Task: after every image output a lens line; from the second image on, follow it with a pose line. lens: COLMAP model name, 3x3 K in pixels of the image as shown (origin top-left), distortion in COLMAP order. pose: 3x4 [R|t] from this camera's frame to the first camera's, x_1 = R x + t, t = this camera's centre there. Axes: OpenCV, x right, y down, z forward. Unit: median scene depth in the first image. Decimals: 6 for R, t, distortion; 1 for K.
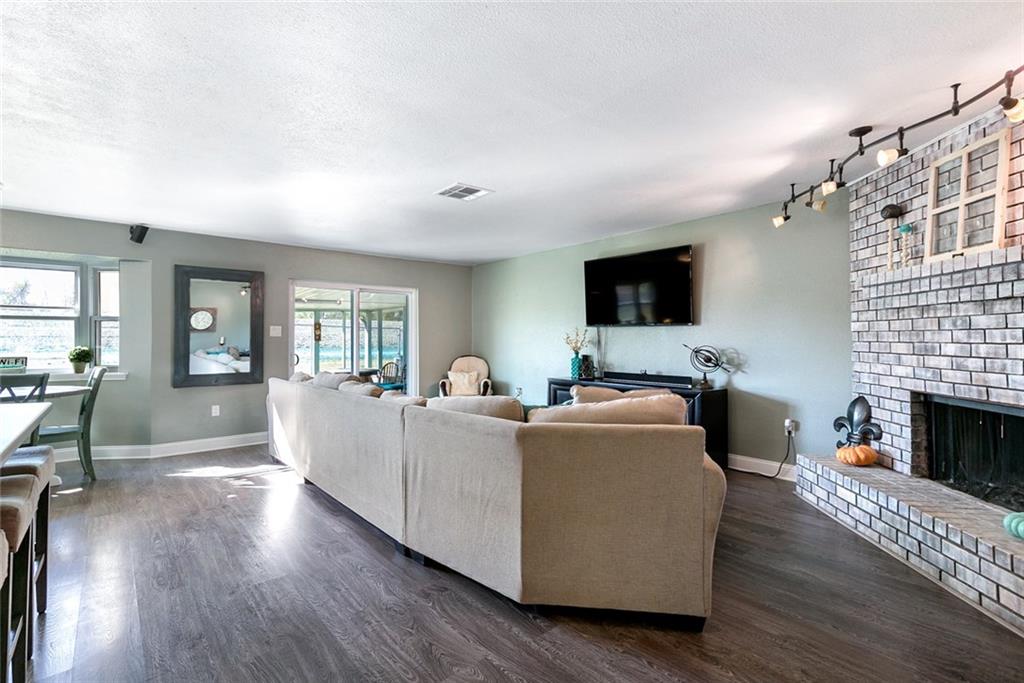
lens RADIAL K [[467.4, 0, 512.0], [0, 467.4, 341.5], [0, 0, 1]] dist [-0.000641, -0.000248]
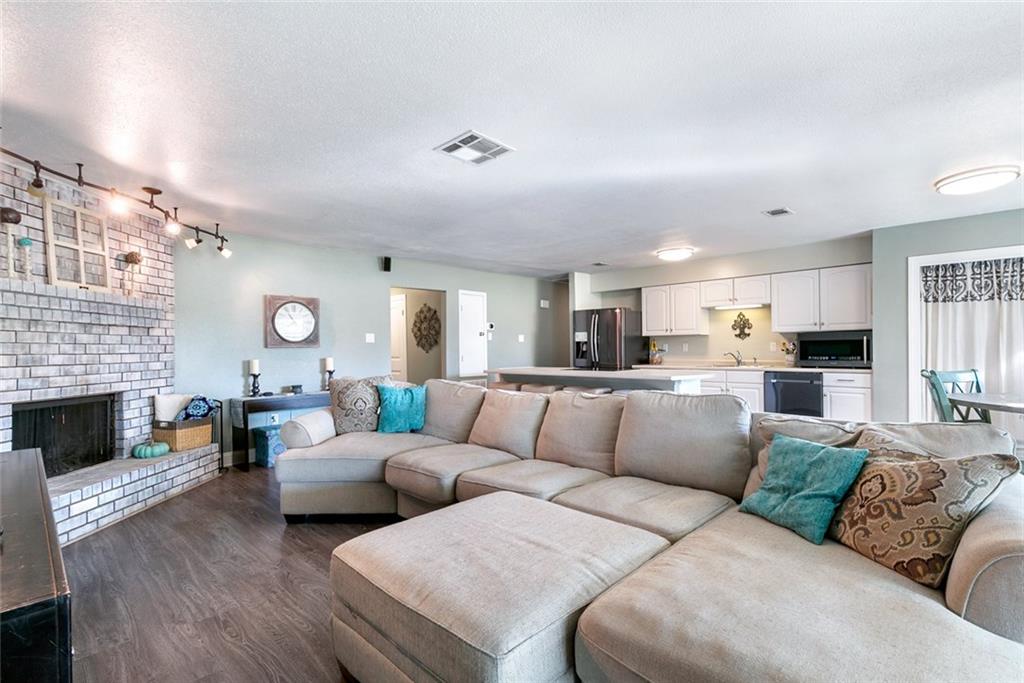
lens RADIAL K [[467.4, 0, 512.0], [0, 467.4, 341.5], [0, 0, 1]] dist [-0.000641, -0.000248]
pose [[-0.994854, 0.008746, -0.100938, -0.111452], [0.010106, 0.999865, -0.012979, -0.002657], [0.100811, -0.013932, -0.994808, 2.333455]]
